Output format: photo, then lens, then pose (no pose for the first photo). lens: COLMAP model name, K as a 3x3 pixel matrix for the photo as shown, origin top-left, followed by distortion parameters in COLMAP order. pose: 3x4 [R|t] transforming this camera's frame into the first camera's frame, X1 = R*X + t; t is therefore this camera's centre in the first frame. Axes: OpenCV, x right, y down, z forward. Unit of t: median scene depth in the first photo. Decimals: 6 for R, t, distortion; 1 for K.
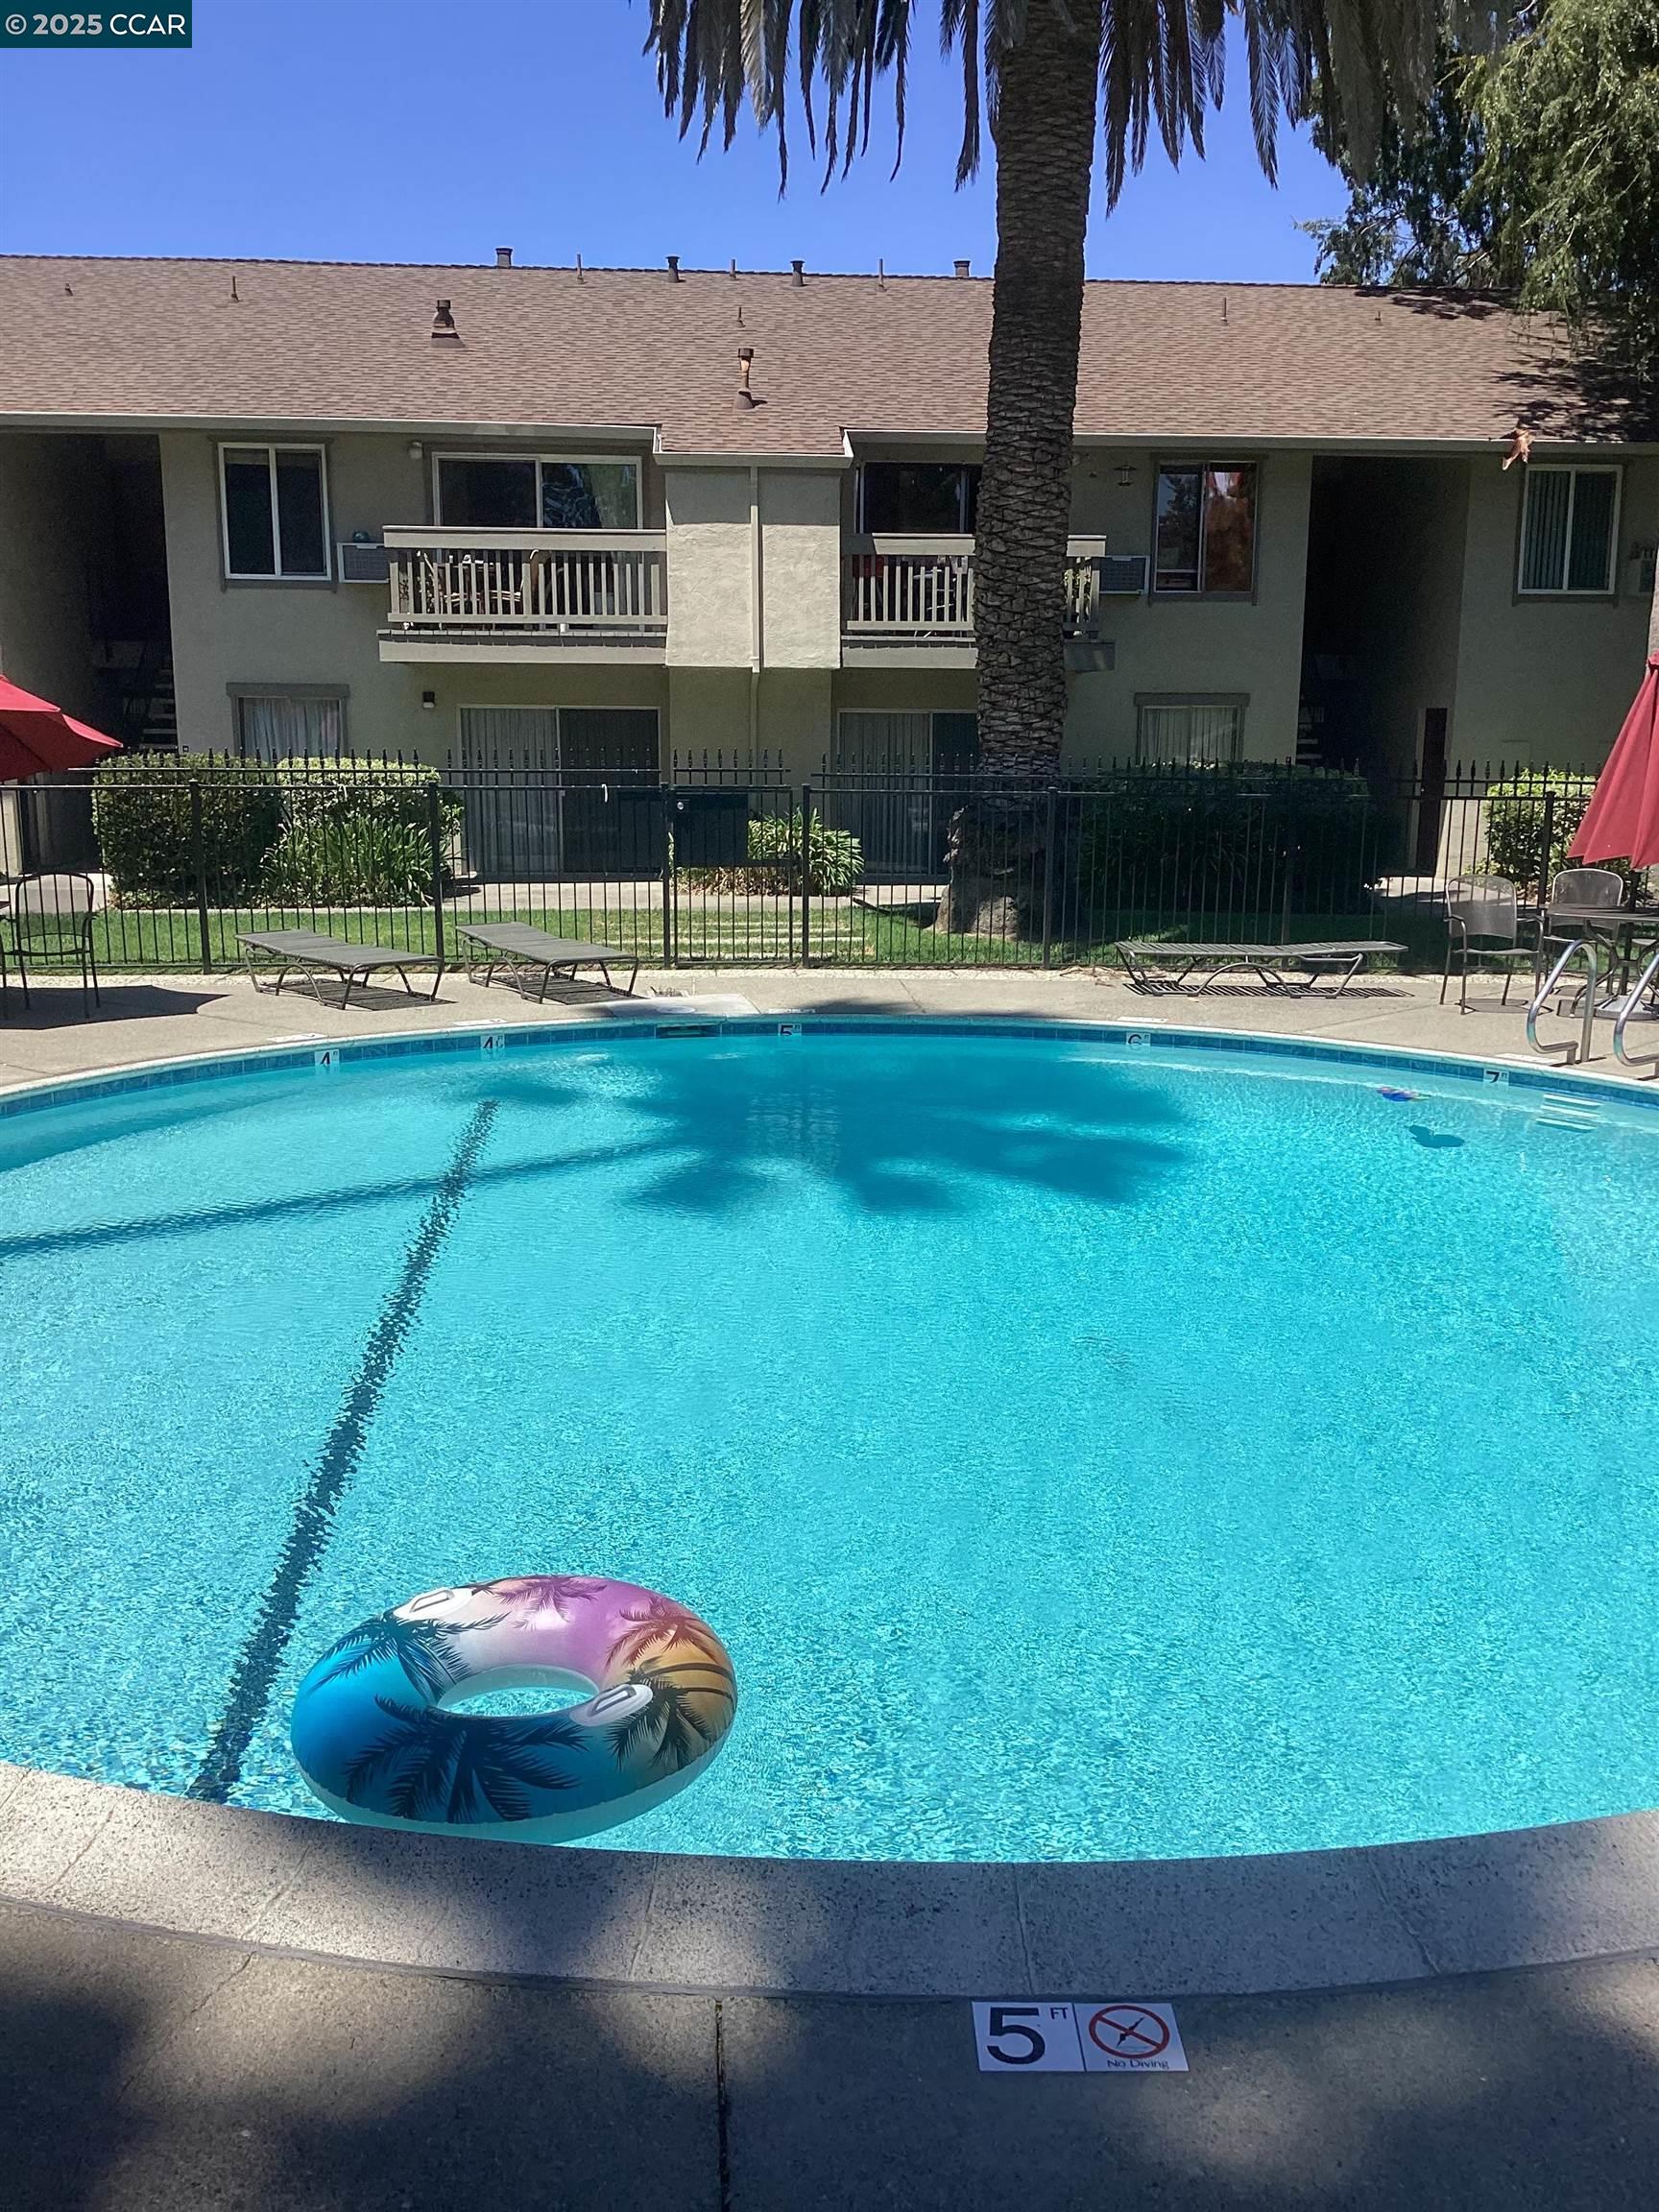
lens RADIAL K [[2005.9, 0, 825.7], [0, 2005.9, 1098.0], [0, 0, 1]] dist [0.042173, 0.000000]
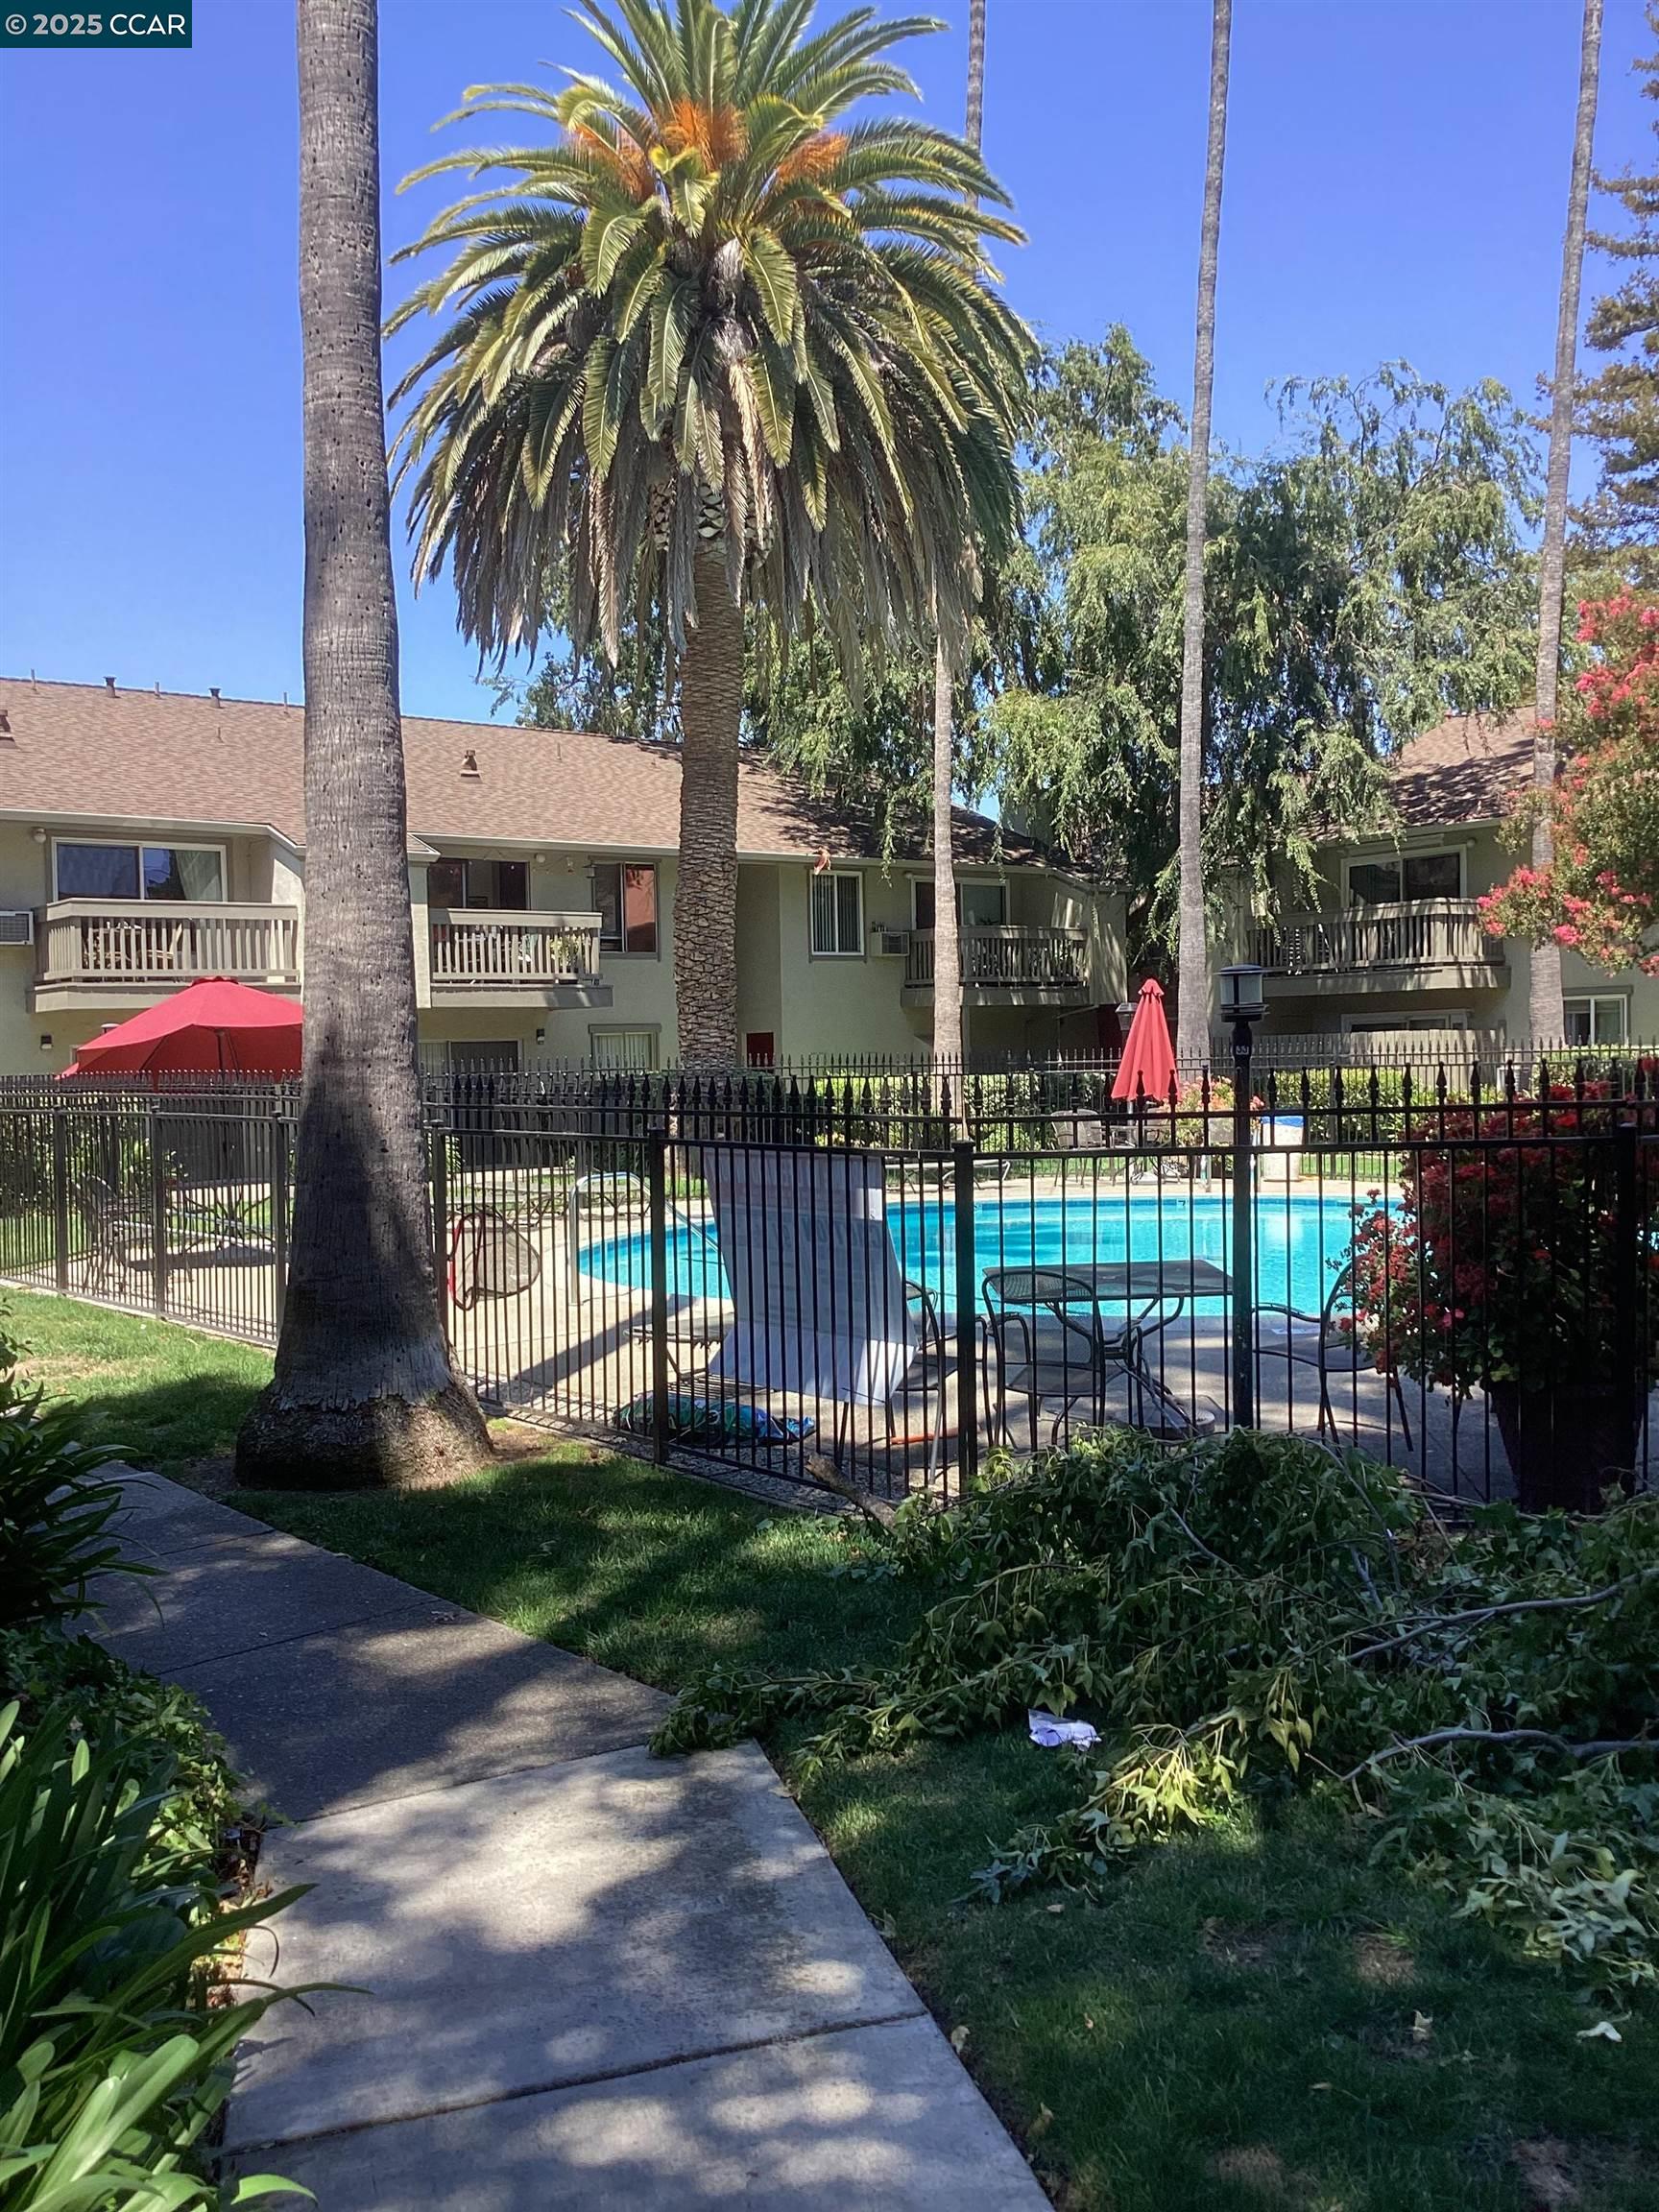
lens RADIAL K [[2005.9, 0, 833.2], [0, 2005.9, 1105.9], [0, 0, 1]] dist [0.042173, 0.000000]
pose [[0.829319, -0.043509, 0.557080, -0.501669], [0.136611, 0.982497, -0.126636, 0.049069], [-0.541819, 0.181125, 0.820747, -0.199117]]
